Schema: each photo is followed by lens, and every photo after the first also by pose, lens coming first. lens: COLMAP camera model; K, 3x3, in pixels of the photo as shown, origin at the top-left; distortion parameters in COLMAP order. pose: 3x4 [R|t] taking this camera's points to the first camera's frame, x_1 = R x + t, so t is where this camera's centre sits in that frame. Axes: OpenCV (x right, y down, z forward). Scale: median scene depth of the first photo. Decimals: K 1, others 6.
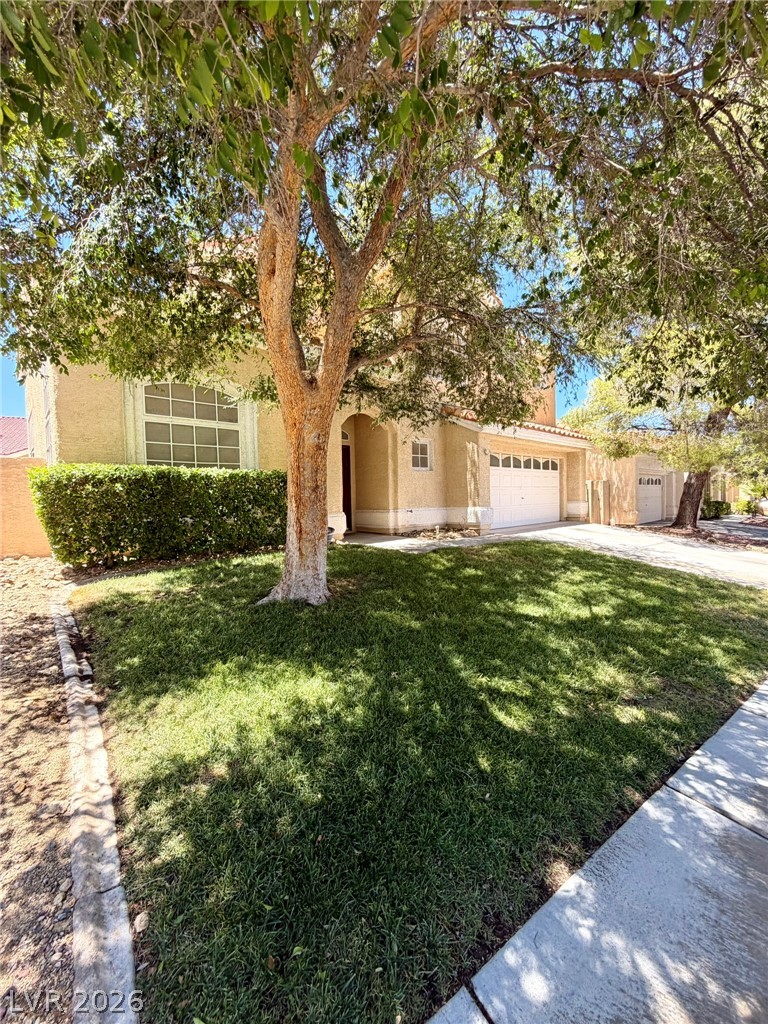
lens RADIAL K [[414.1, 0, 383.9], [0, 414.1, 509.5], [0, 0, 1]] dist [0.004451, -0.001164]
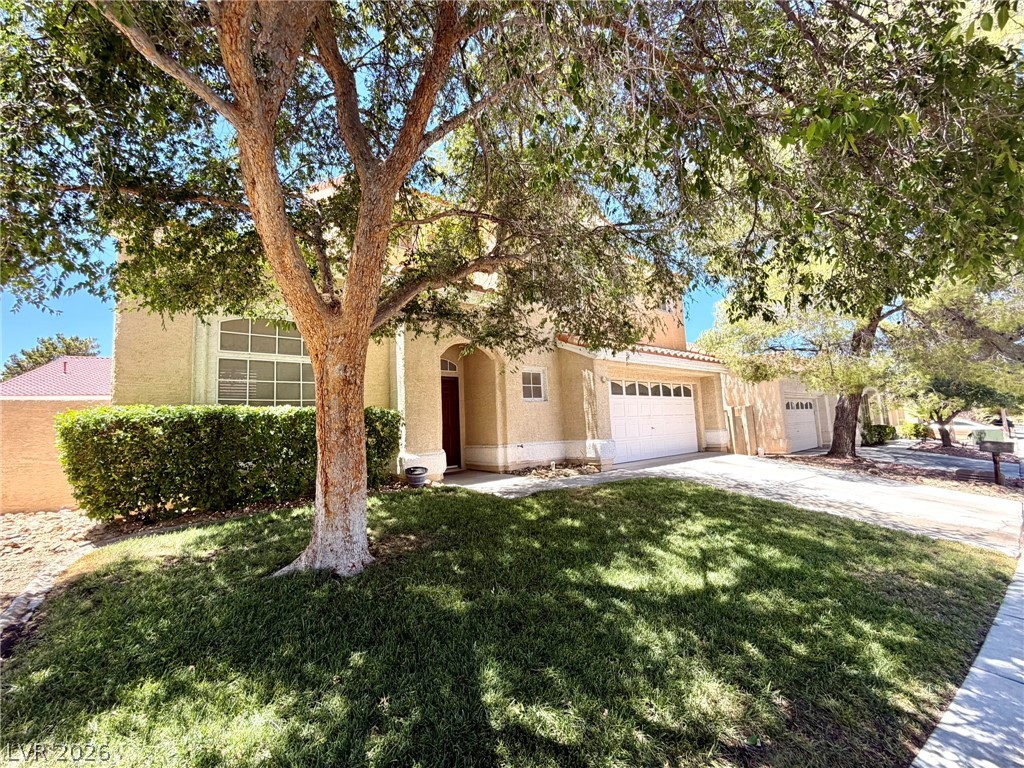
lens RADIAL K [[414.1, 0, 508.2], [0, 414.1, 384.5], [0, 0, 1]] dist [0.004451, -0.001164]
pose [[0.998056, -0.027960, -0.055695, 0.150251], [0.020416, 0.991081, -0.131685, -0.018446], [0.058880, 0.130292, 0.989726, 0.130403]]
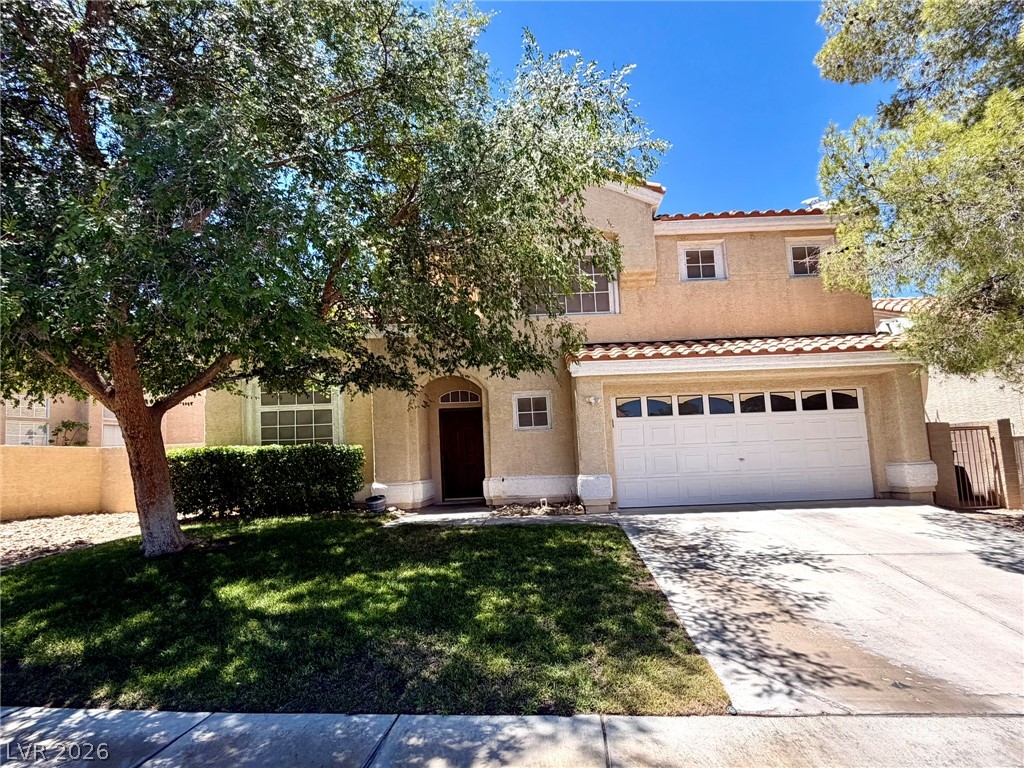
lens RADIAL K [[496.1, 0, 514.8], [0, 496.1, 388.3], [0, 0, 1]] dist [0.002568, 0.000691]
pose [[0.723437, -0.113509, -0.680996, 1.317039], [0.000460, 0.986471, -0.163937, -0.024234], [0.690391, 0.118285, 0.713701, 0.460867]]
